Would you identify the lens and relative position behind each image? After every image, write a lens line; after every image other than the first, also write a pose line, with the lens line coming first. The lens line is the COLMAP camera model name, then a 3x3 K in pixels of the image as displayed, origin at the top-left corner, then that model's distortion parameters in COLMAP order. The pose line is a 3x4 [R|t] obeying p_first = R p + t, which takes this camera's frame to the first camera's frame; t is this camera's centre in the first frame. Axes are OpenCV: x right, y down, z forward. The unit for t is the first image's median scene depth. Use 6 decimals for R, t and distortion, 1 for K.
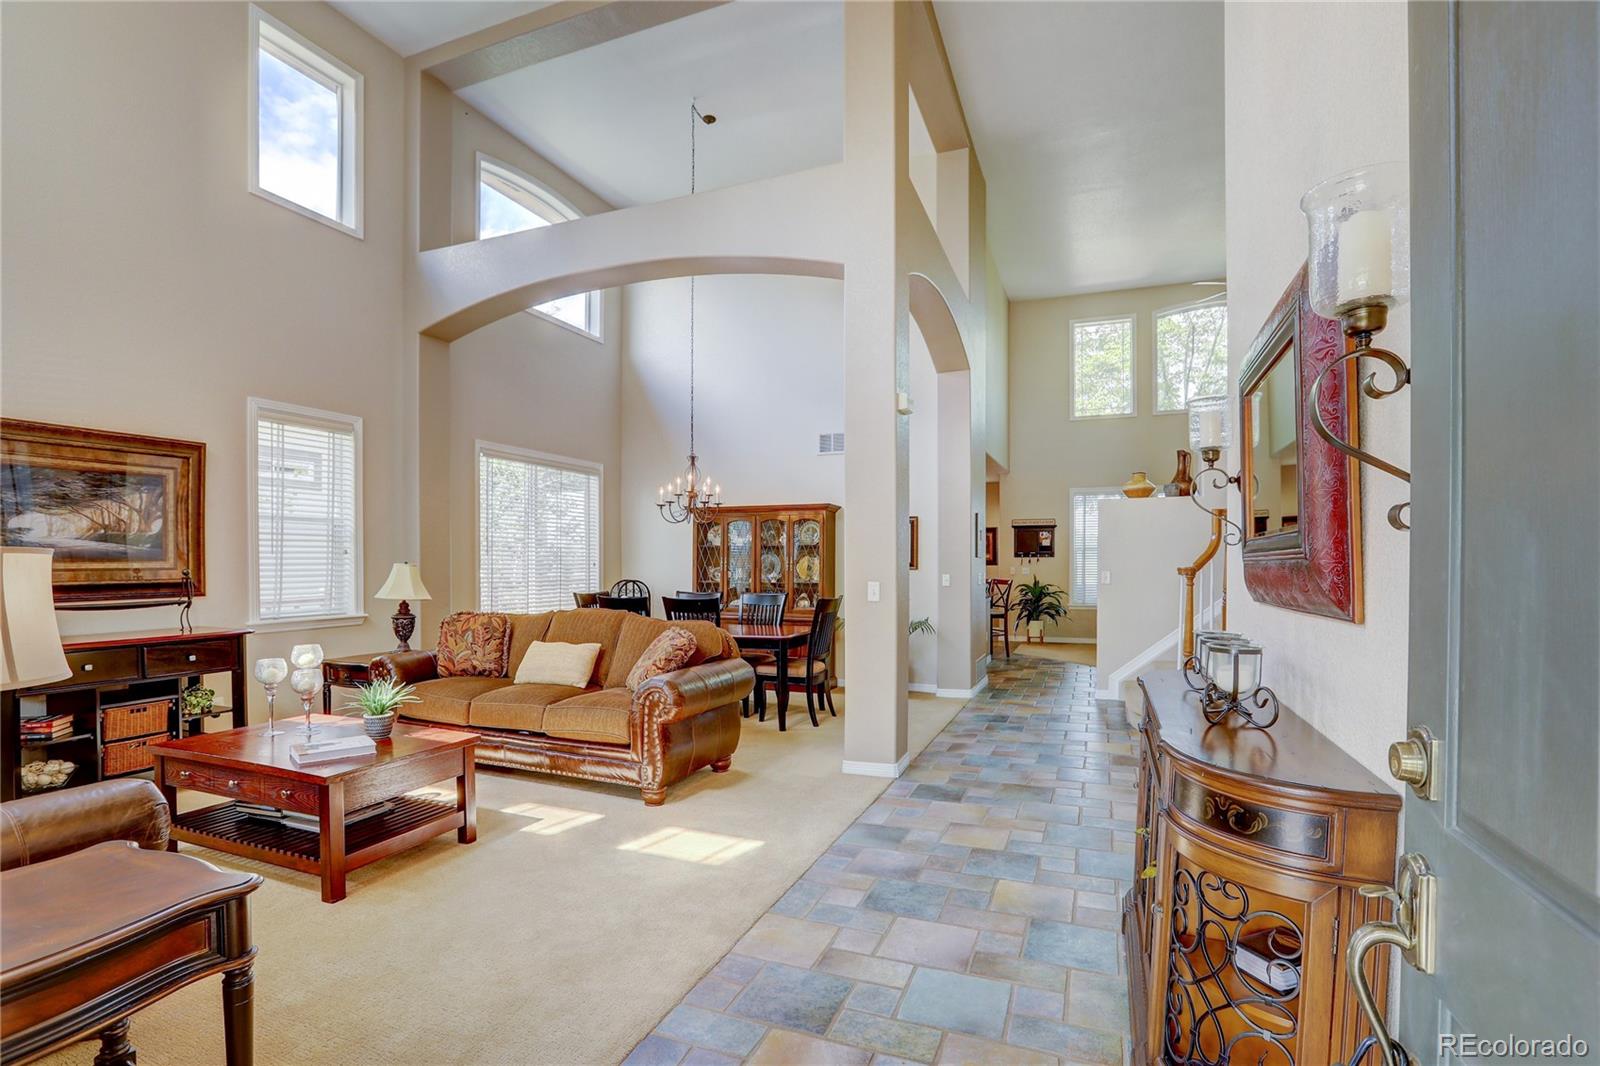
lens RADIAL K [[732.9, 0, 798.6], [0, 732.9, 581.1], [0, 0, 1]] dist [-0.047125, 0.013939]
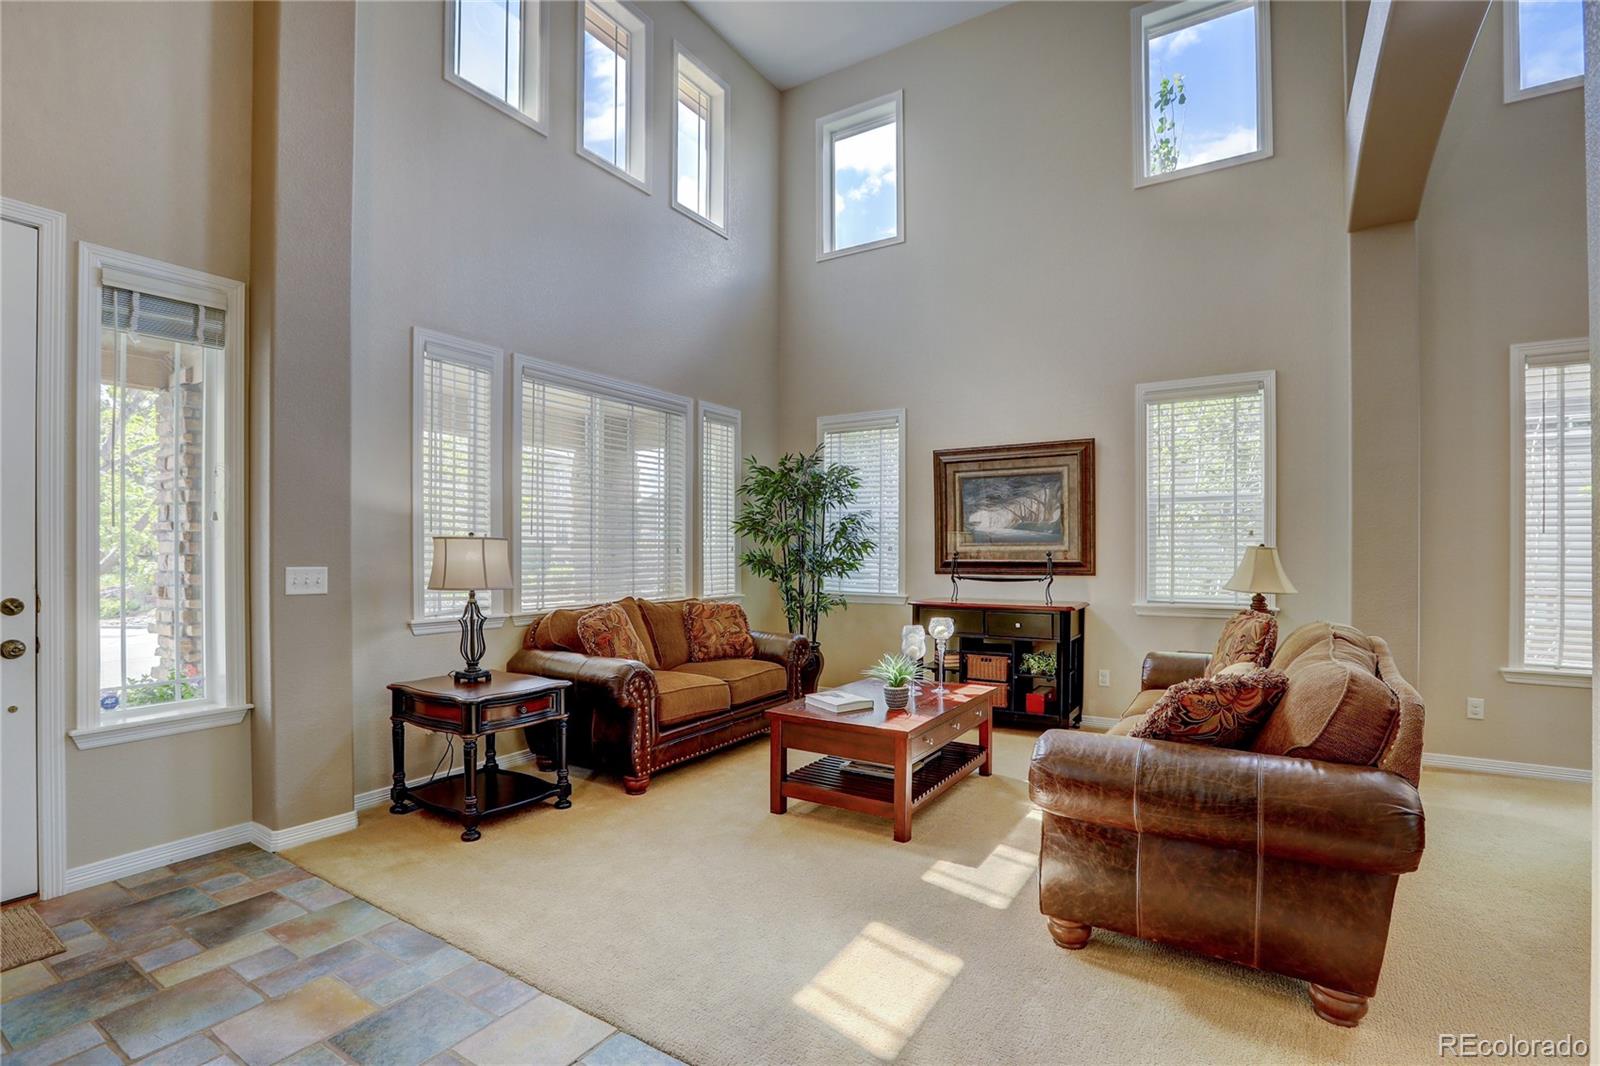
lens RADIAL K [[732.9, 0, 812.1], [0, 732.9, 556.8], [0, 0, 1]] dist [-0.047125, 0.013939]
pose [[-0.155053, 0.009653, -0.987859, 0.332944], [-0.024179, 0.999616, 0.013563, -0.012195], [0.987610, 0.025988, -0.154760, 0.697442]]
